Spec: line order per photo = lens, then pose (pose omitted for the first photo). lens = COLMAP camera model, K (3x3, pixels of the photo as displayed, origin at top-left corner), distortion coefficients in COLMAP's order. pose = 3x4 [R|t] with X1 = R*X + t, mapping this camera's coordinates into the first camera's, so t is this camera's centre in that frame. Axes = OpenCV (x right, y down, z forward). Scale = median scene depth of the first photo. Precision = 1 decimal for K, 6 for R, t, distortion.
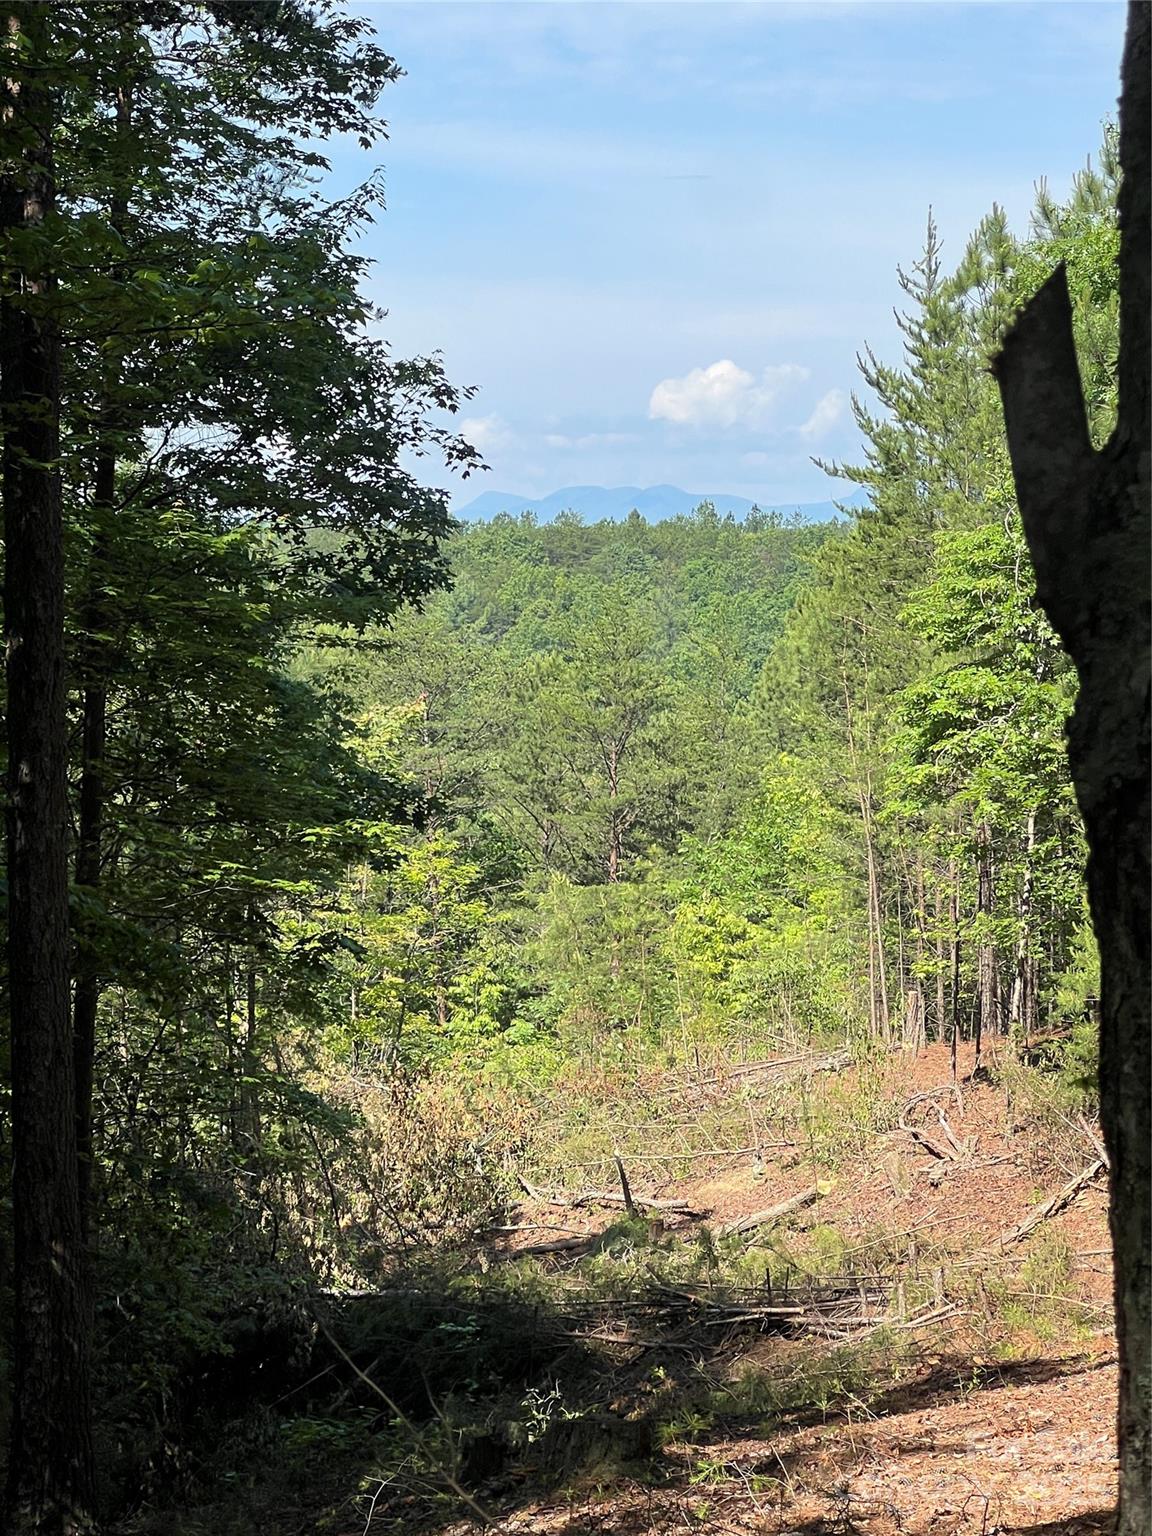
lens RADIAL K [[4319.8, 0, 535.2], [0, 4319.8, 712.2], [0, 0, 1]] dist [-0.549271, 14.945378]
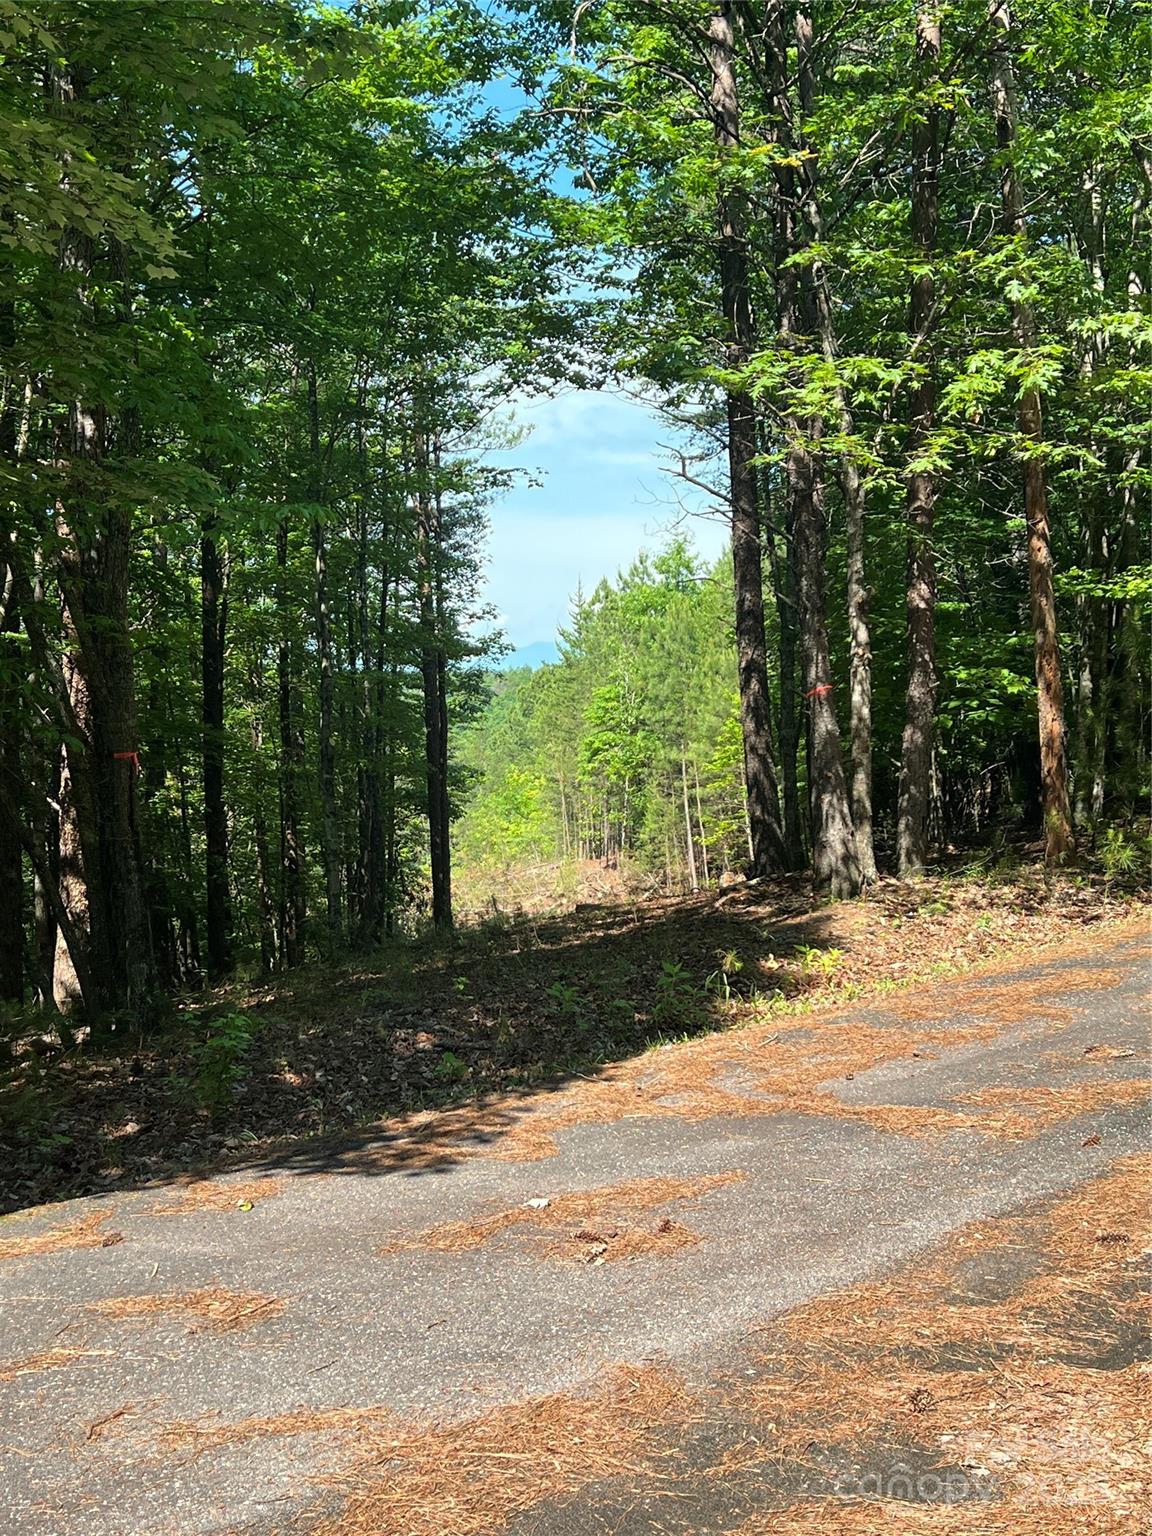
lens RADIAL K [[1883.4, 0, 576.0], [0, 1883.4, 768.0], [0, 0, 1]] dist [0.285524, -0.914180]
pose [[0.992621, -0.022530, 0.119146, -0.079865], [0.021562, 0.999723, 0.009411, 0.002306], [-0.119325, -0.006773, 0.992832, -0.328654]]
